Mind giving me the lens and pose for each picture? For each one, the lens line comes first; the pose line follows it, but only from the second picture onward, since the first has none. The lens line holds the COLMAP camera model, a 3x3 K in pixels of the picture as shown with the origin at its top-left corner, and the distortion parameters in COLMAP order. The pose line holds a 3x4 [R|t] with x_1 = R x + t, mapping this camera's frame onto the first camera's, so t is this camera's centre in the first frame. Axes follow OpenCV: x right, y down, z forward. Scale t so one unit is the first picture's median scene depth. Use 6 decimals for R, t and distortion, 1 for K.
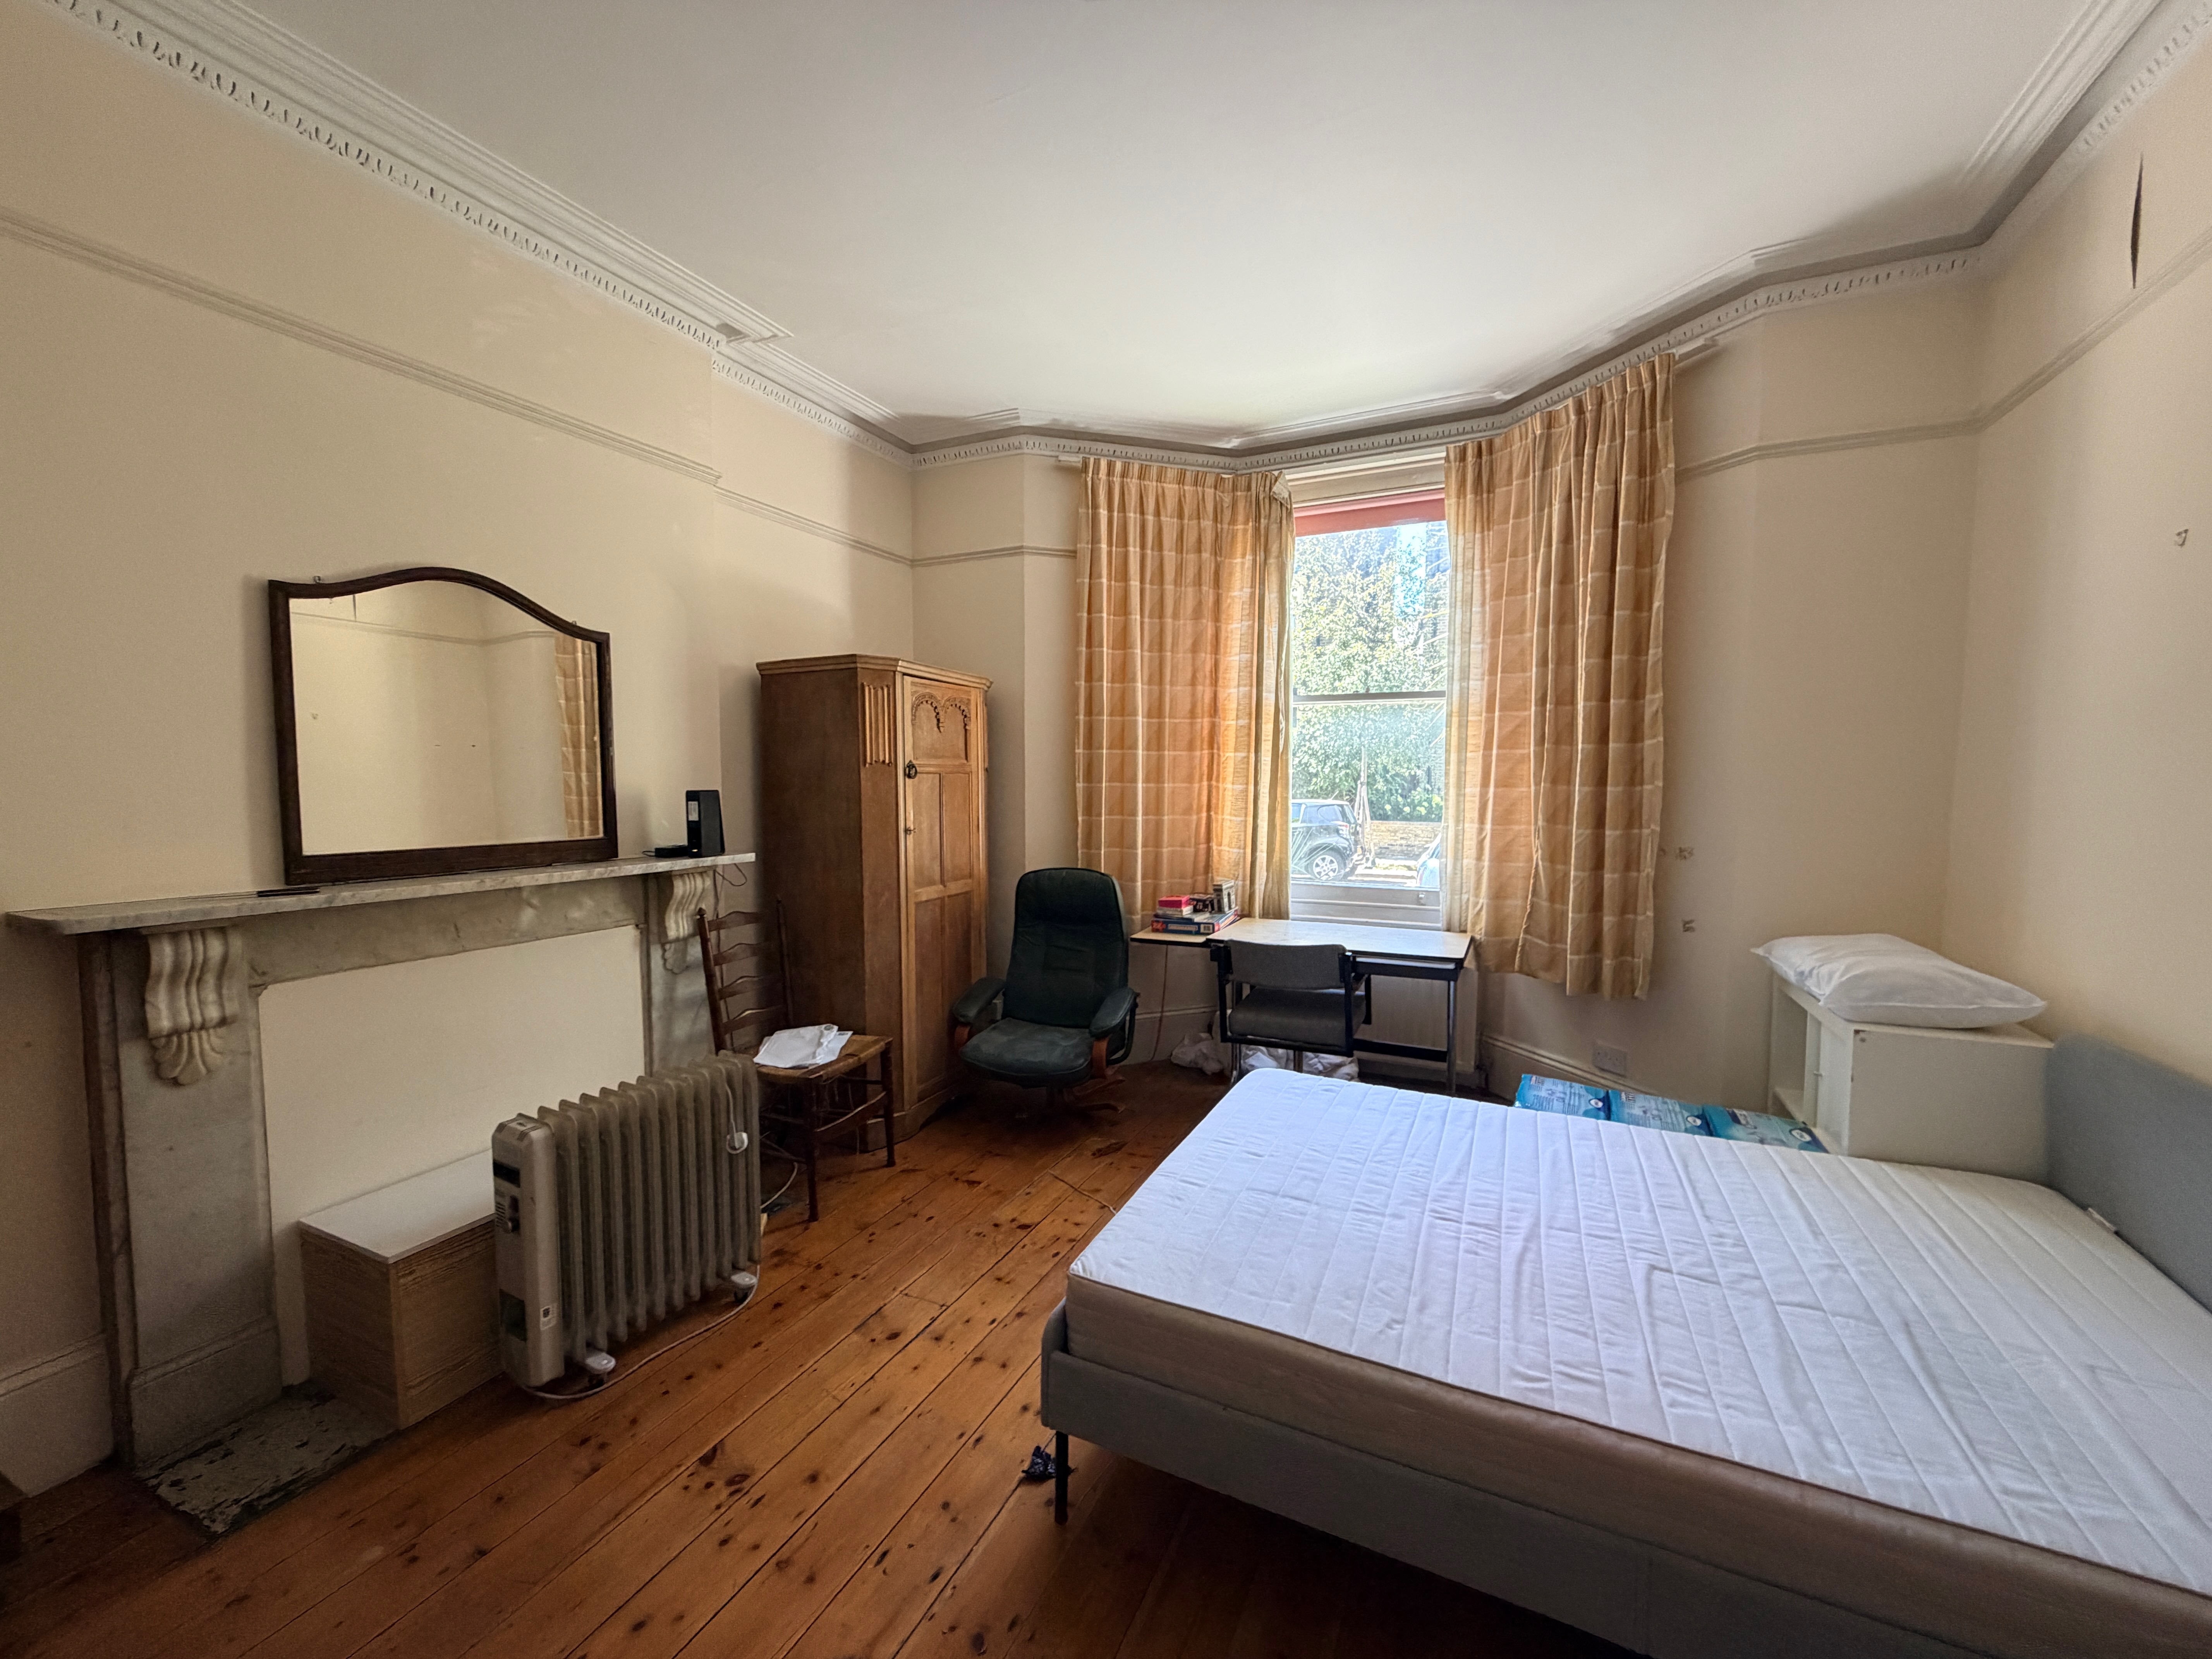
lens RADIAL K [[880.7, 0, 1096.0], [0, 880.7, 832.0], [0, 0, 1]] dist [-0.003238, -0.000189]
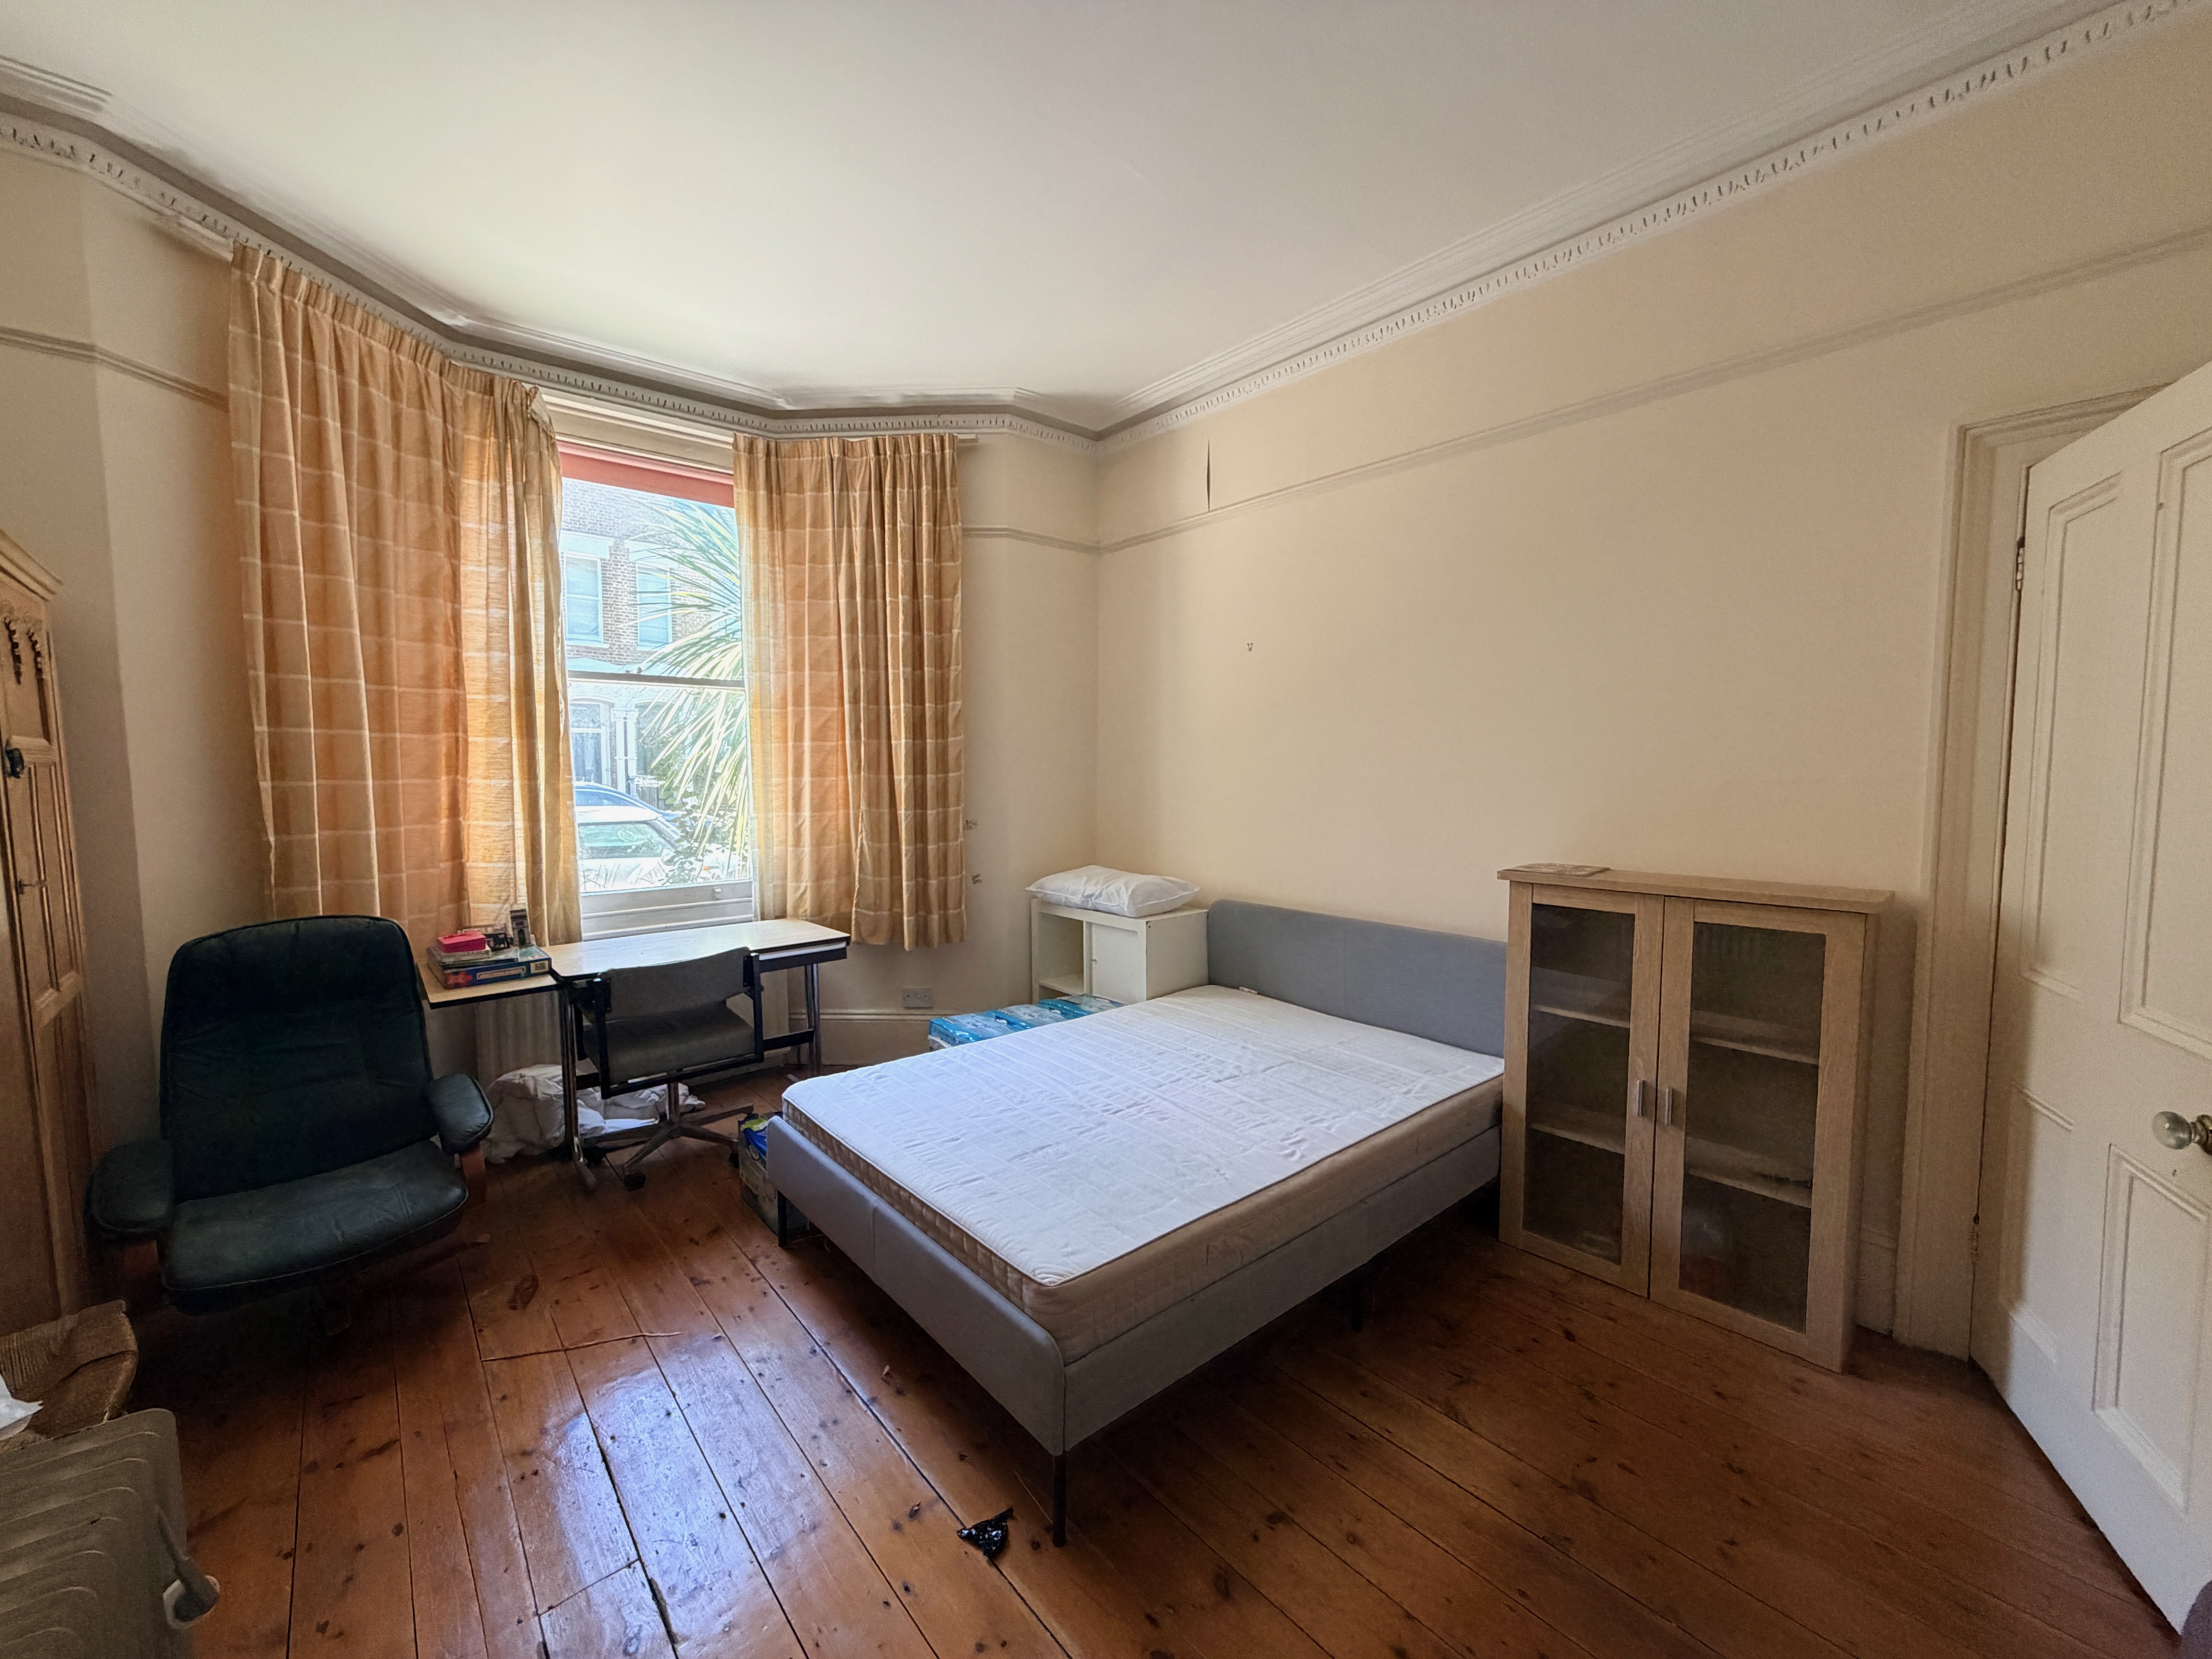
lens RADIAL K [[880.7, 0, 1099.3], [0, 880.7, 831.4], [0, 0, 1]] dist [-0.003238, -0.000189]
pose [[0.401522, -0.071195, 0.913078, -0.387807], [0.061847, 0.996806, 0.050527, -0.017115], [-0.913759, 0.036183, 0.404643, 0.251935]]
